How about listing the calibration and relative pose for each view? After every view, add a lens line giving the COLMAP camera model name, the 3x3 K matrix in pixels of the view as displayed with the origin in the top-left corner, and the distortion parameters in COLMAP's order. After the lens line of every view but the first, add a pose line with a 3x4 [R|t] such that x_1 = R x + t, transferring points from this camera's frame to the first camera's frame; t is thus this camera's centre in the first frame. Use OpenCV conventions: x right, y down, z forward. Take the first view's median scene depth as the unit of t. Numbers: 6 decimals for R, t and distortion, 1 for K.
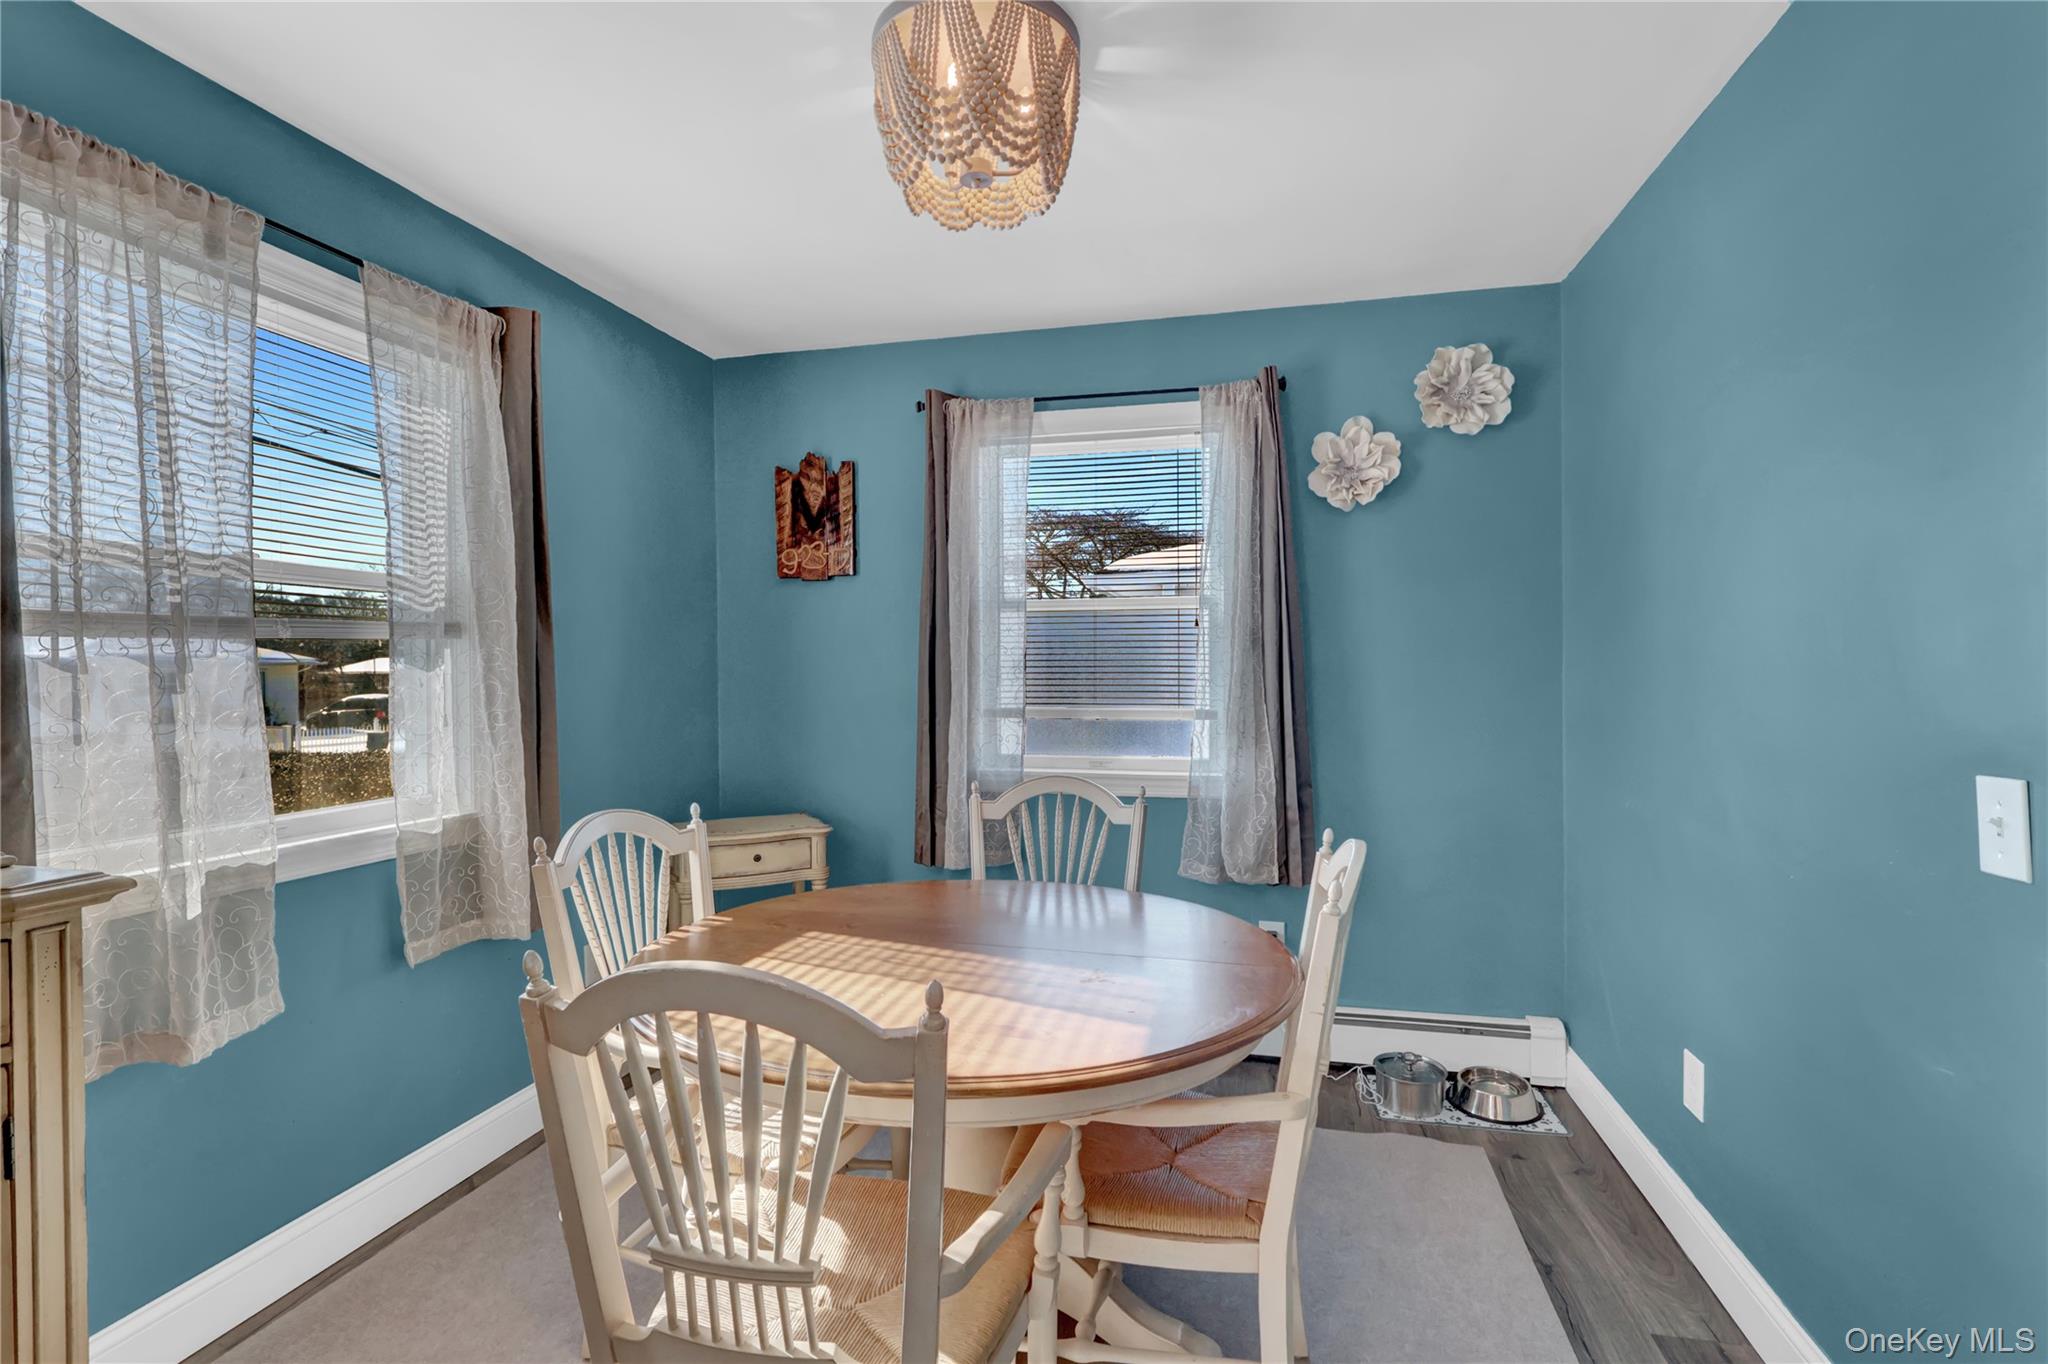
lens RADIAL K [[960.8, 0, 1035.5], [0, 960.8, 672.4], [0, 0, 1]] dist [0.001177, 0.000157]
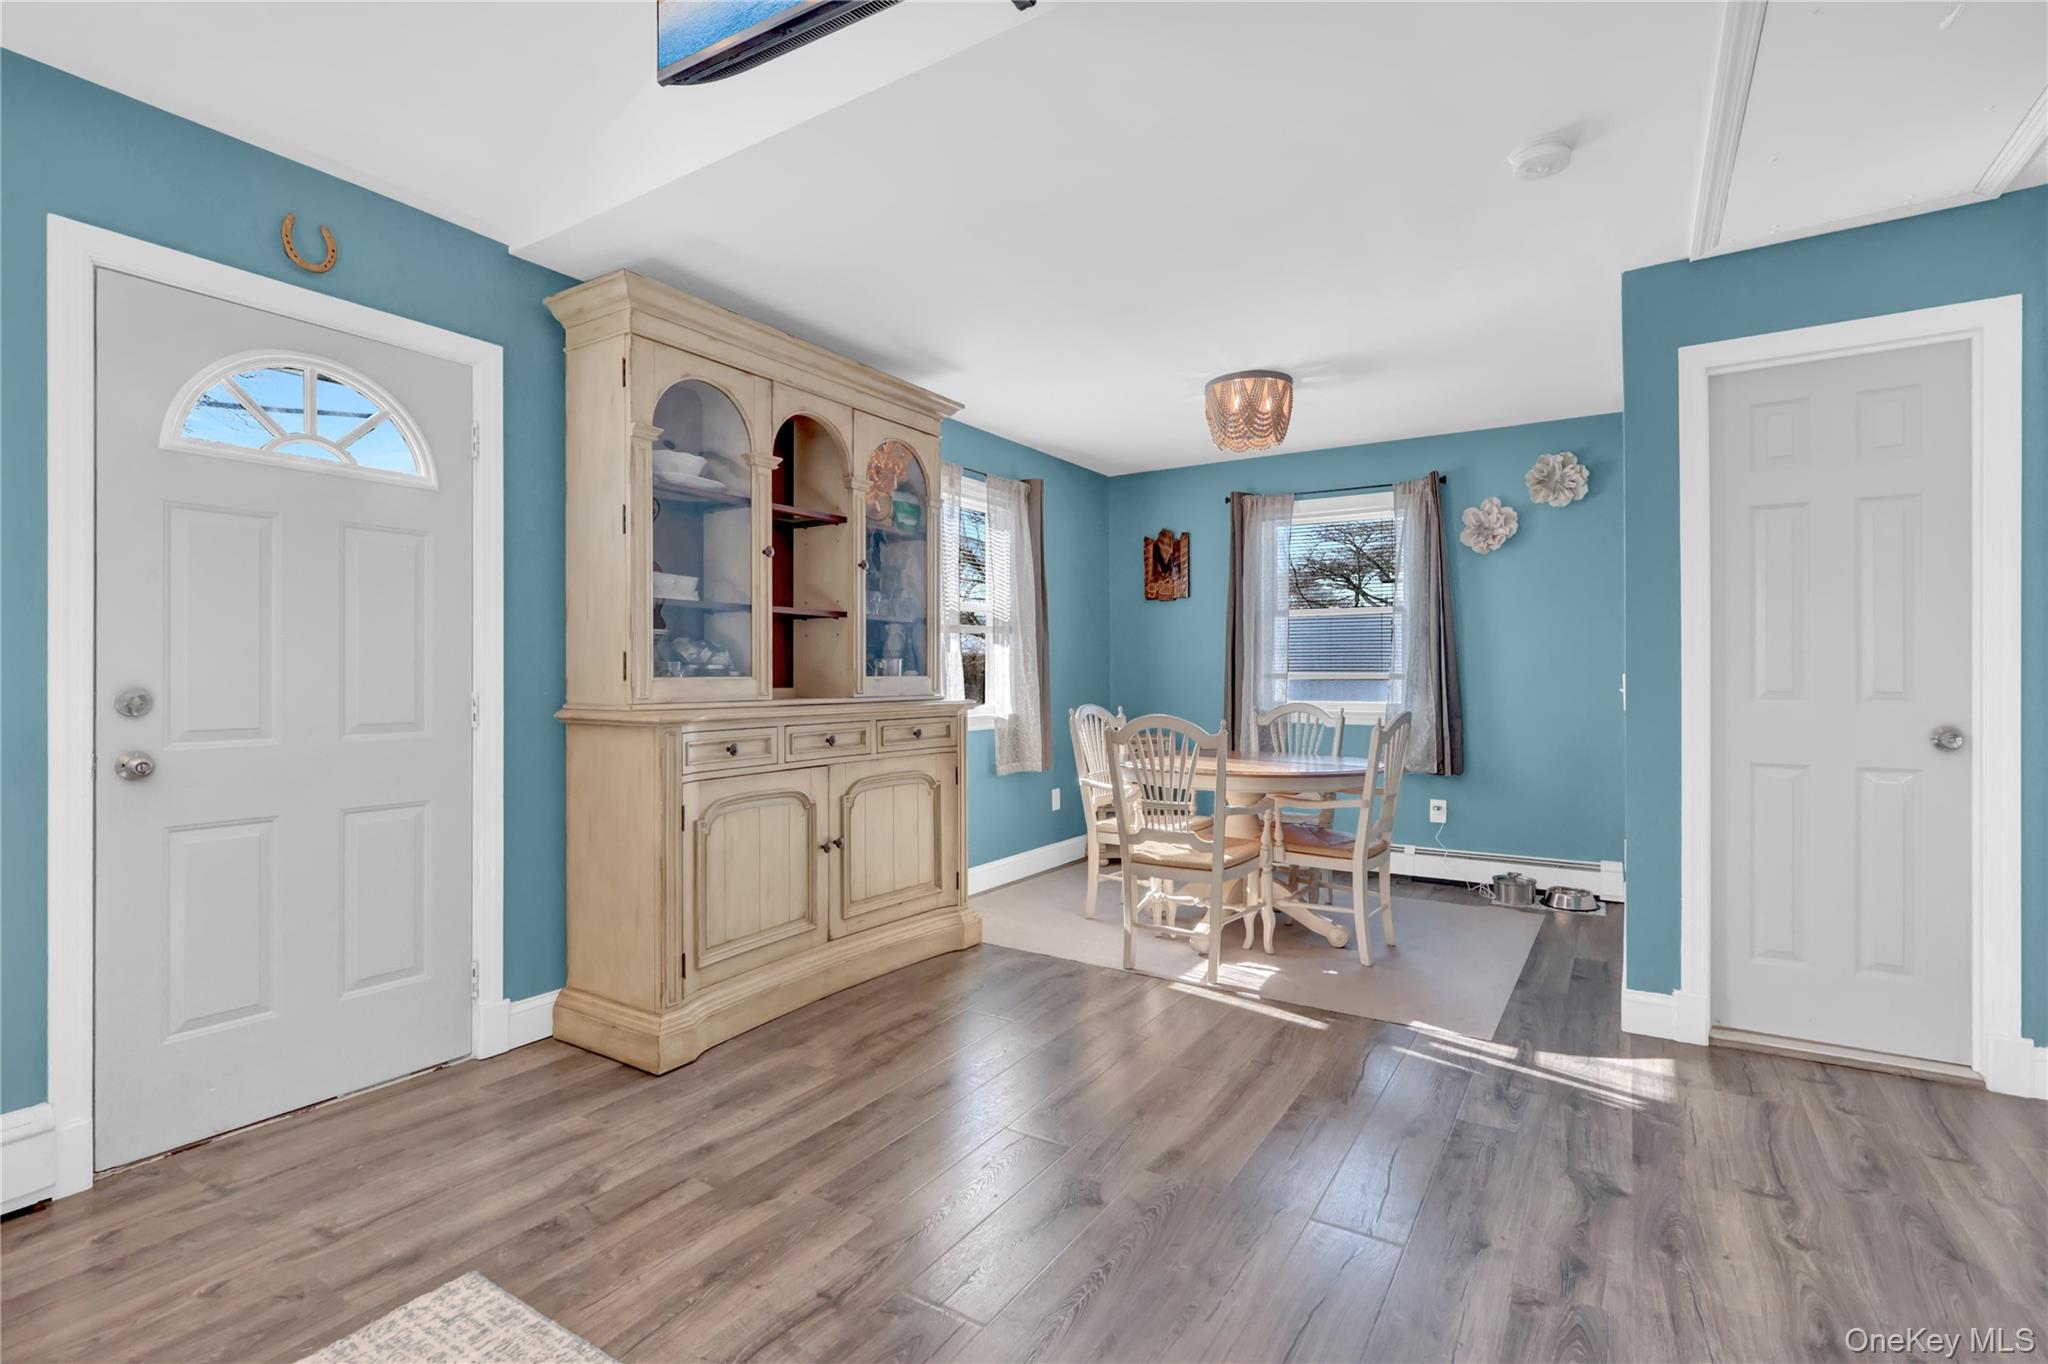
lens RADIAL K [[960.8, 0, 1037.8], [0, 960.8, 672.7], [0, 0, 1]] dist [0.001177, 0.000157]
pose [[0.948270, 0.003770, -0.317443, 0.115841], [-0.005558, 0.999973, -0.004726, 0.049427], [0.317417, 0.006245, 0.948266, -0.810480]]
